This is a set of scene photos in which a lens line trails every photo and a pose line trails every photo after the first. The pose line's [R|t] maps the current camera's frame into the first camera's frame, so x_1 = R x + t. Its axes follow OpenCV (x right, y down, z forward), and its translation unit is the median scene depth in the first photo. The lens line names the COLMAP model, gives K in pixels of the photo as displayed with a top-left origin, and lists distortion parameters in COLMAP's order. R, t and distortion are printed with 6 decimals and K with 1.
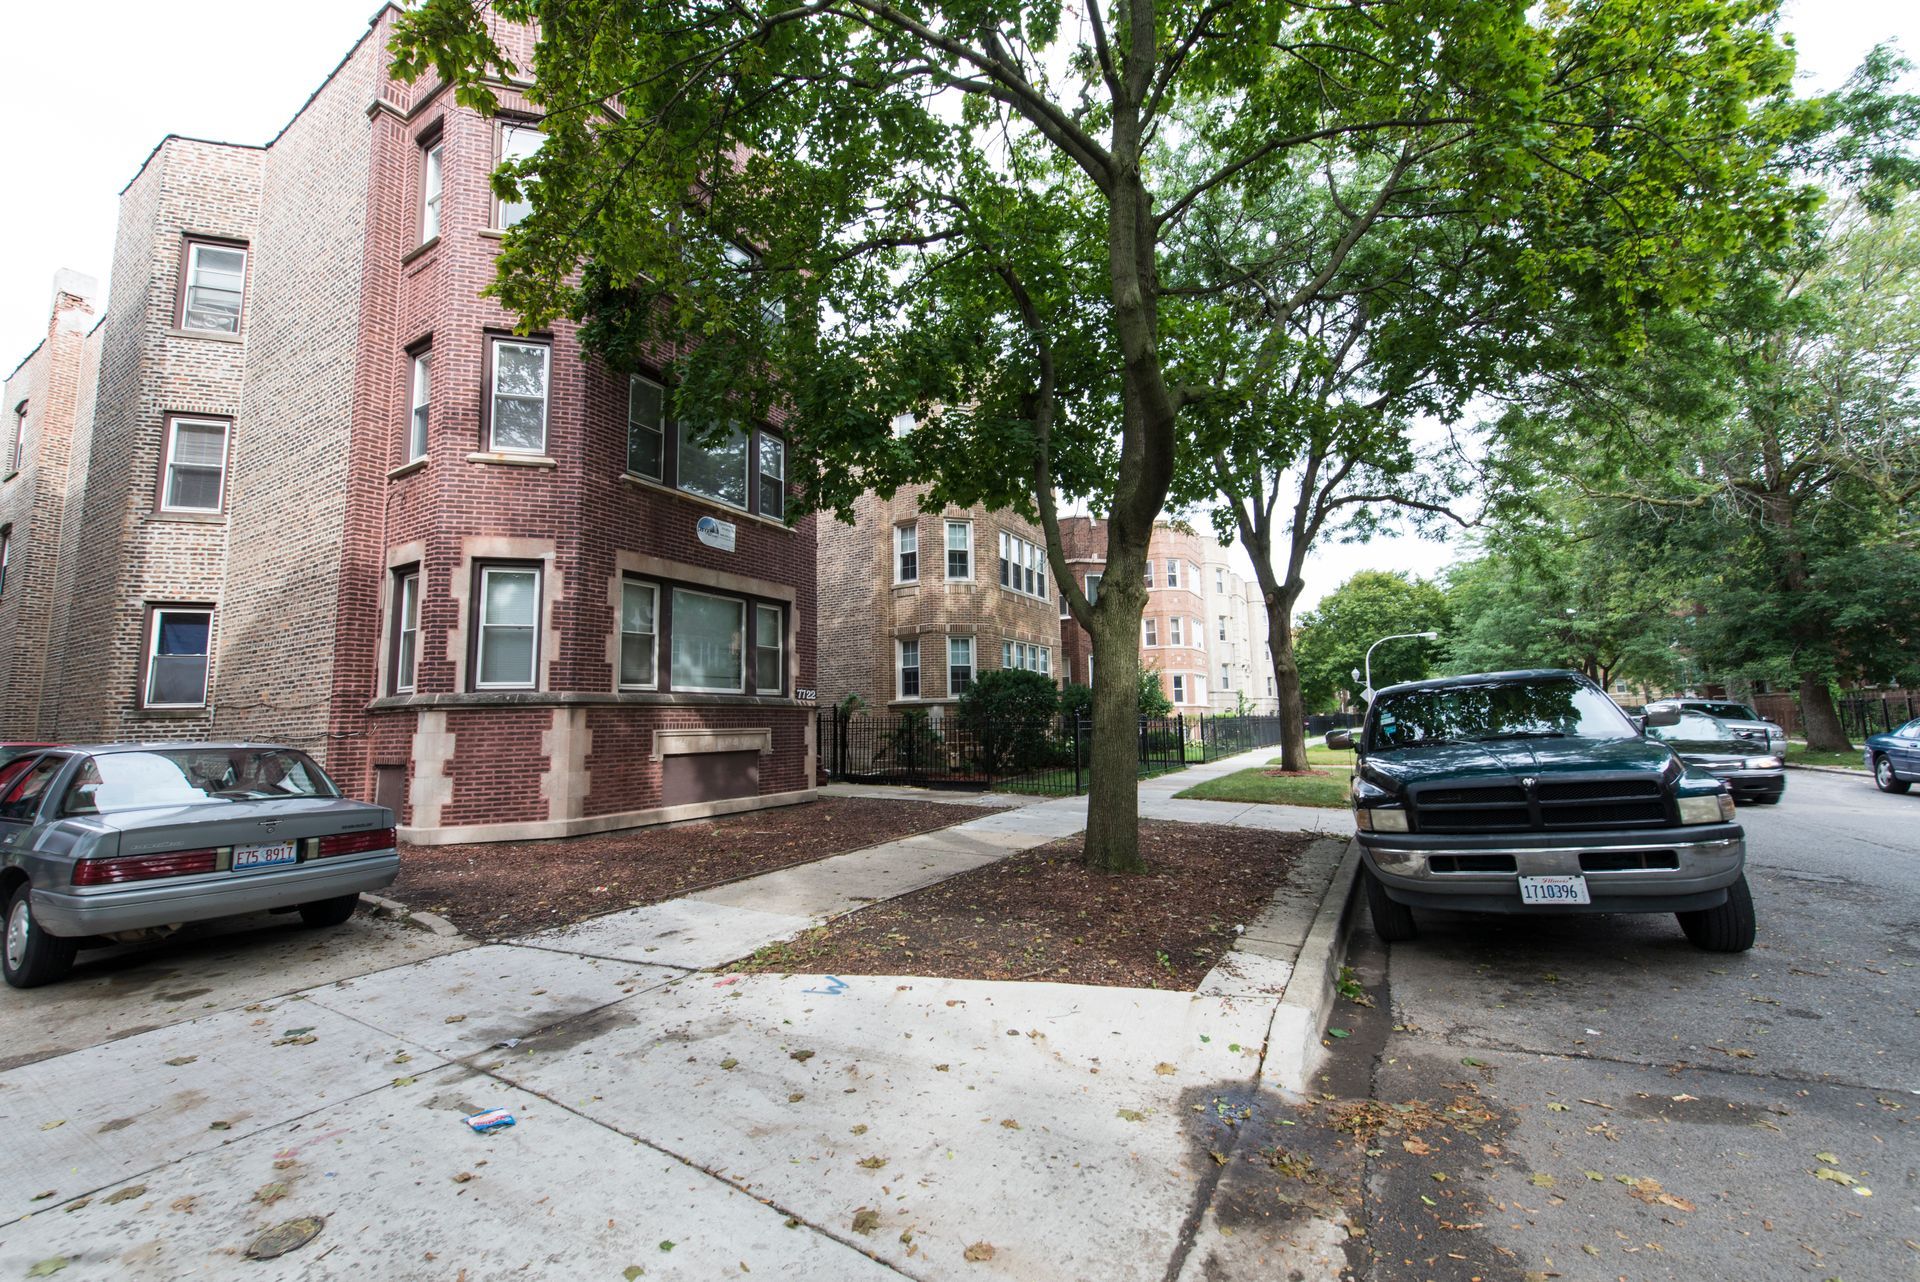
lens RADIAL K [[746.1, 0, 960.0], [0, 746.1, 641.0], [0, 0, 1]] dist [0.014609, -0.005362]
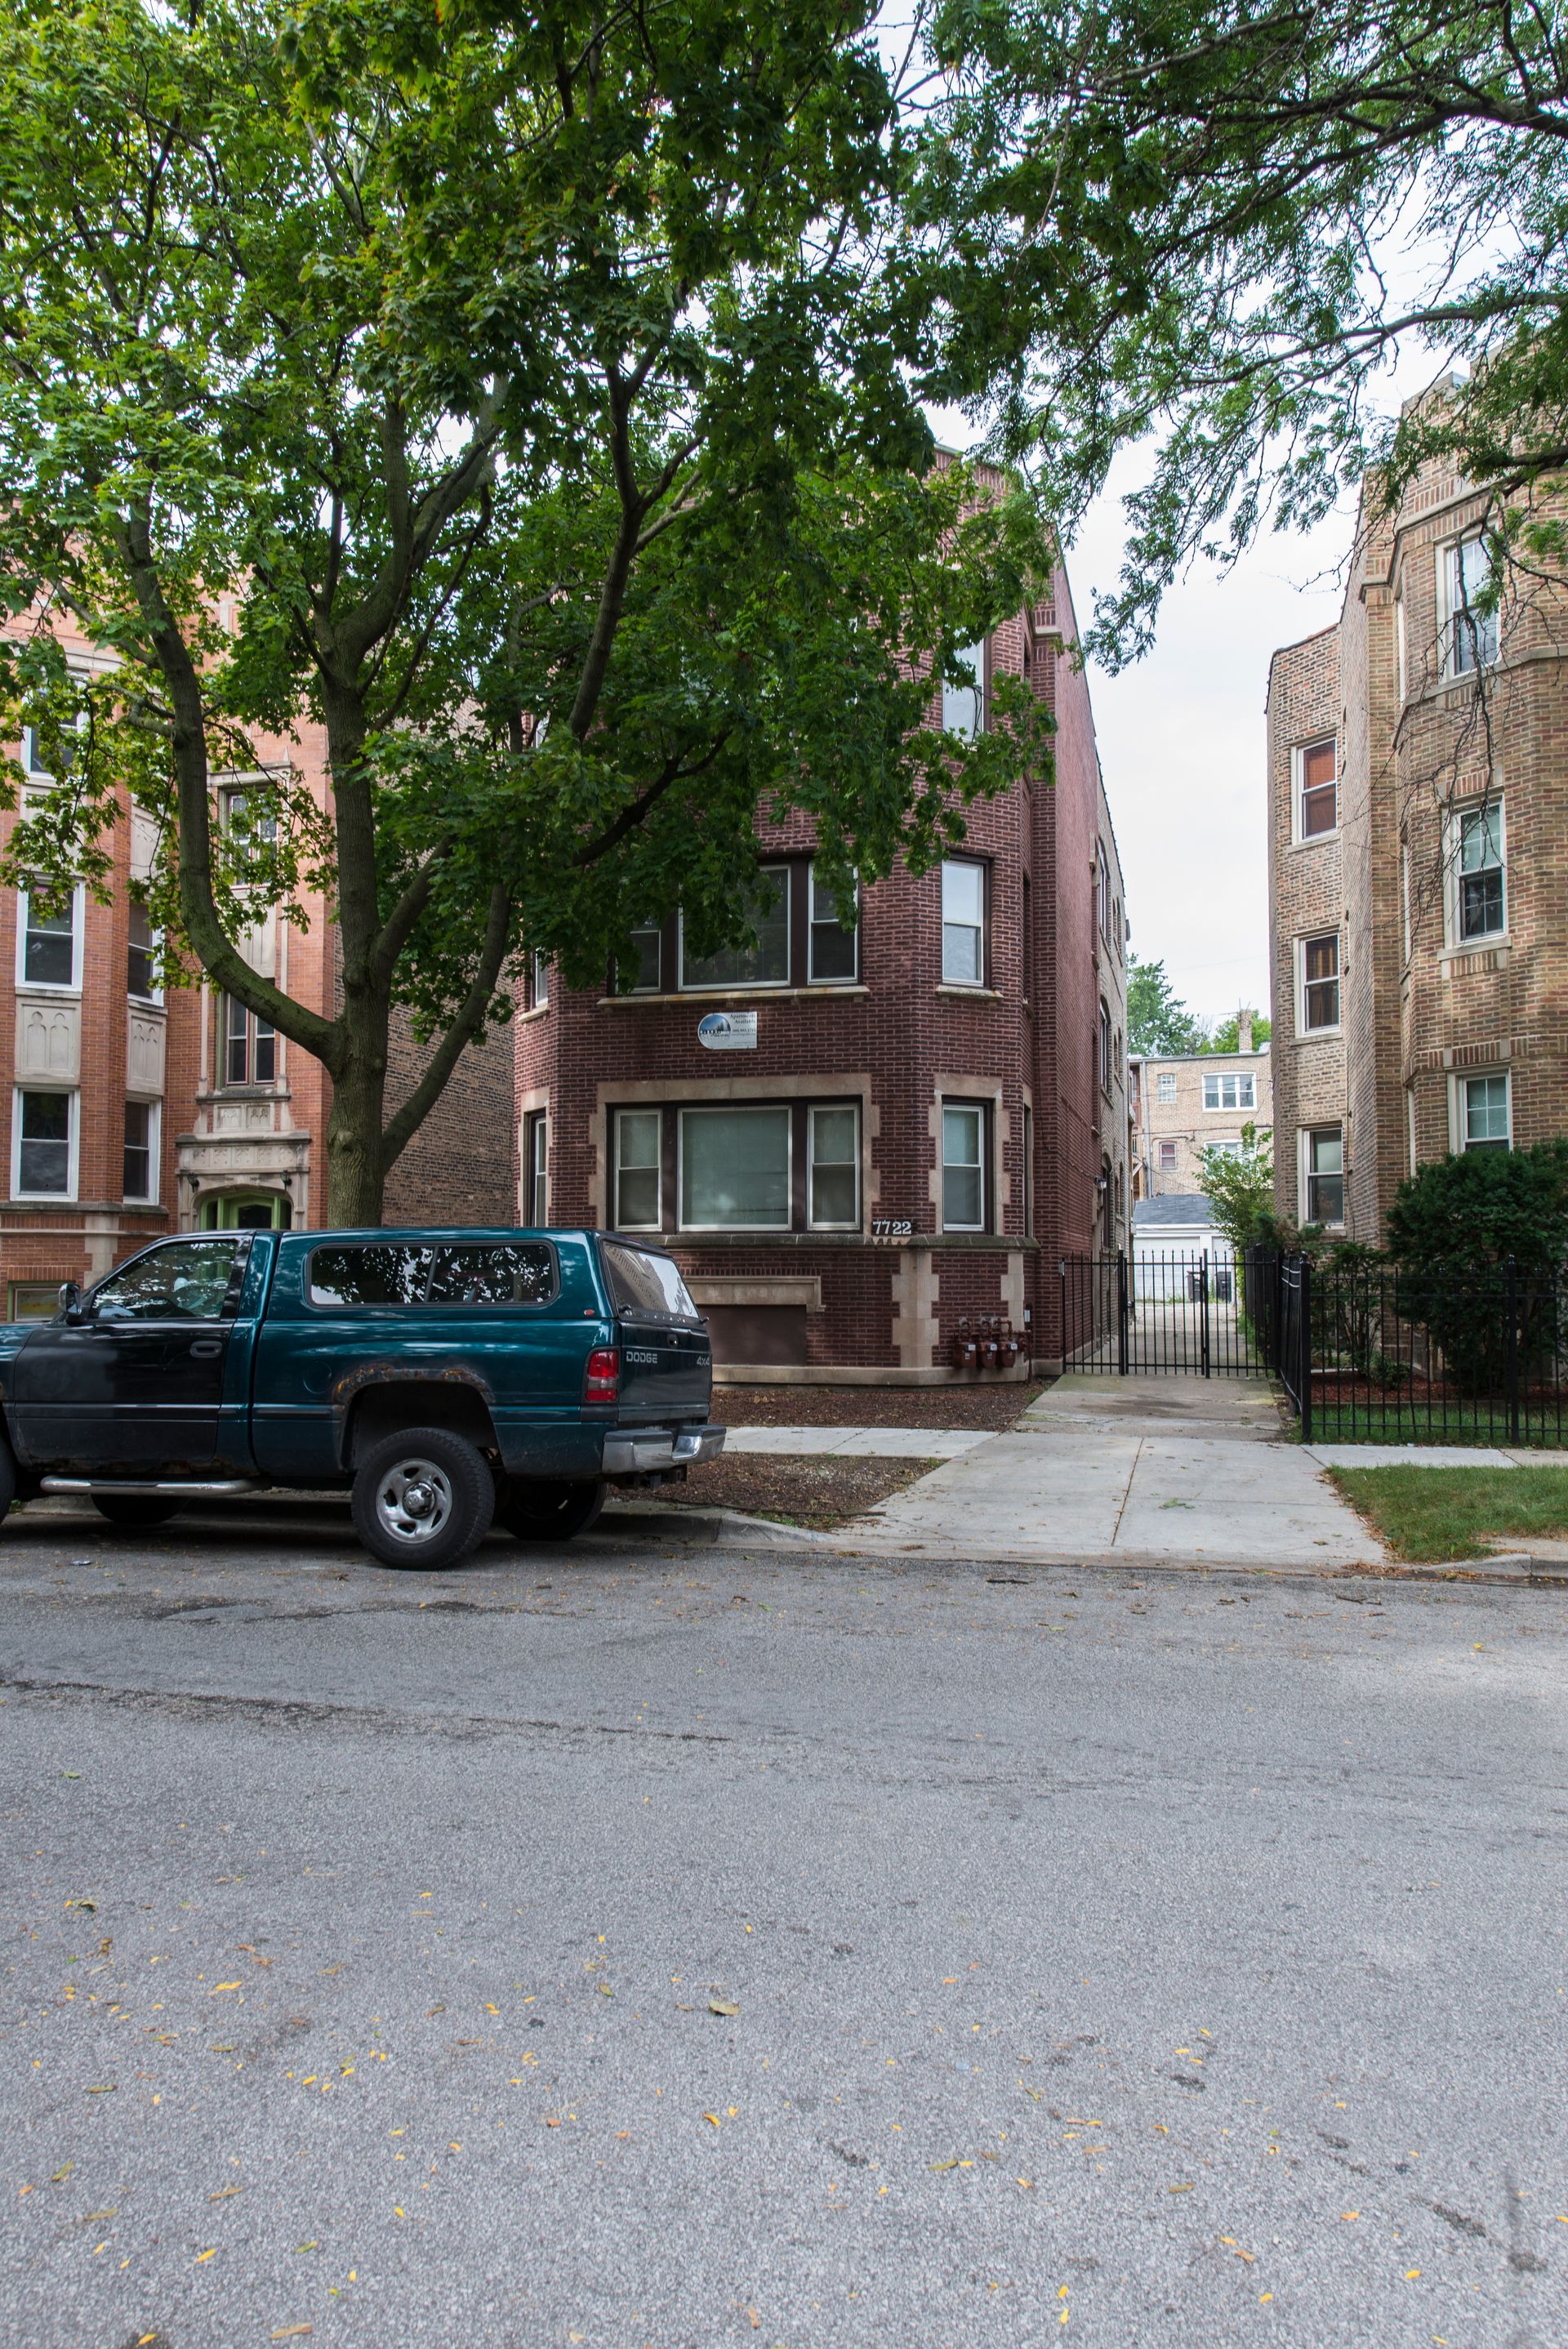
lens RADIAL K [[1525.3, 0, 787.3], [0, 1525.3, 1177.4], [0, 0, 1]] dist [0.041023, -0.000133]
pose [[0.244308, -0.041618, -0.968804, 1.228404], [0.102204, 0.994619, -0.016953, 0.043725], [0.964297, -0.094874, 0.247246, 0.632433]]
